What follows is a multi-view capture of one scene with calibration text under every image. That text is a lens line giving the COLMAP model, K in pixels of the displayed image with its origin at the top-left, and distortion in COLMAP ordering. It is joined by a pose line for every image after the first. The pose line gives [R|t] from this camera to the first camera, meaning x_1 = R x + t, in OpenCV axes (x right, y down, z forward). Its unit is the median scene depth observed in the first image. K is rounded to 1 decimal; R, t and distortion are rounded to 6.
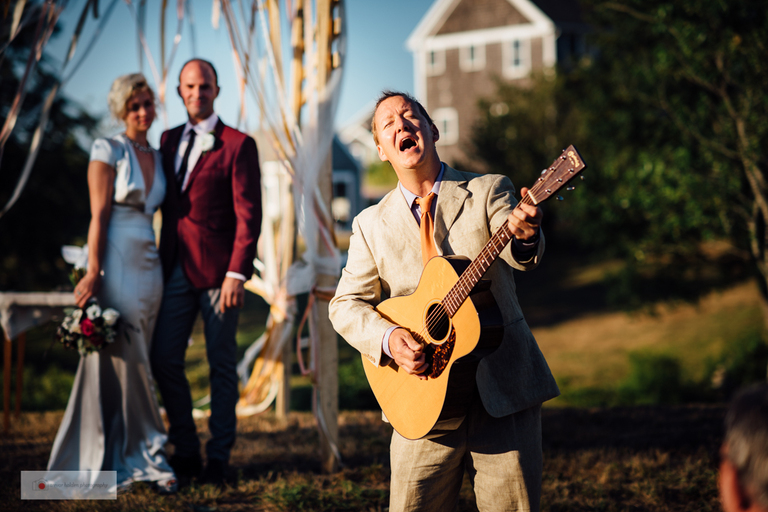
lens RADIAL K [[1853.1, 0, 384.0], [0, 1853.1, 256.0], [0, 0, 1]] dist [-0.267545, 0.360658]
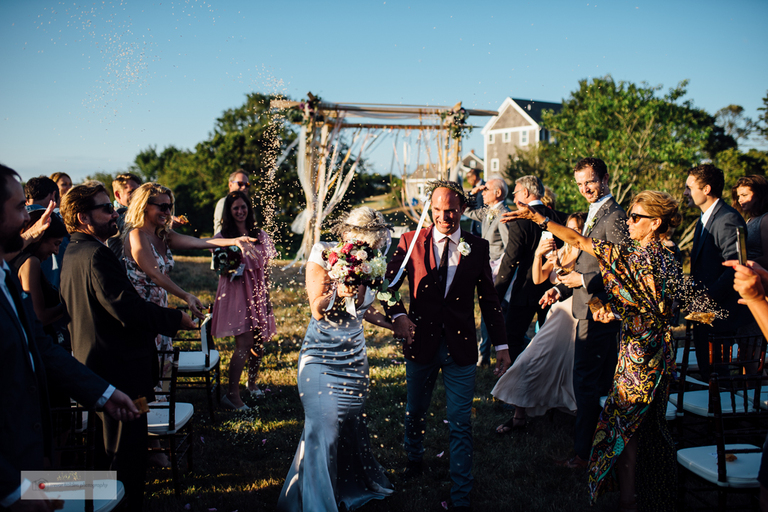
lens RADIAL K [[739.9, 0, 384.0], [0, 739.9, 256.0], [0, 0, 1]] dist [-0.030081, -0.001460]
pose [[0.993223, 0.029985, -0.112290, -0.002241], [-0.023516, 0.998011, 0.058492, -0.001824], [0.113820, -0.055455, 0.991952, -0.122692]]
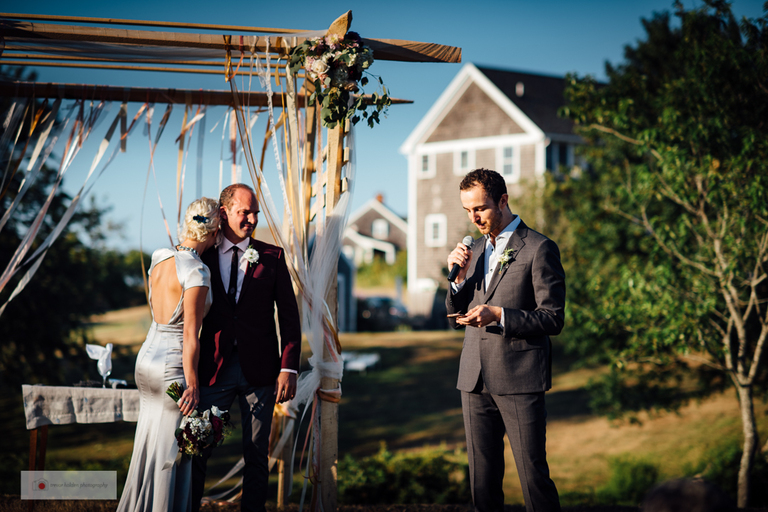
lens RADIAL K [[1840.4, 0, 384.0], [0, 1840.4, 256.0], [0, 0, 1]] dist [-0.107336, -0.773725]
pose [[0.999569, 0.028791, 0.005740, -0.002635], [-0.028440, 0.998137, -0.053984, -0.001565], [-0.007283, 0.053797, 0.998525, -0.037287]]
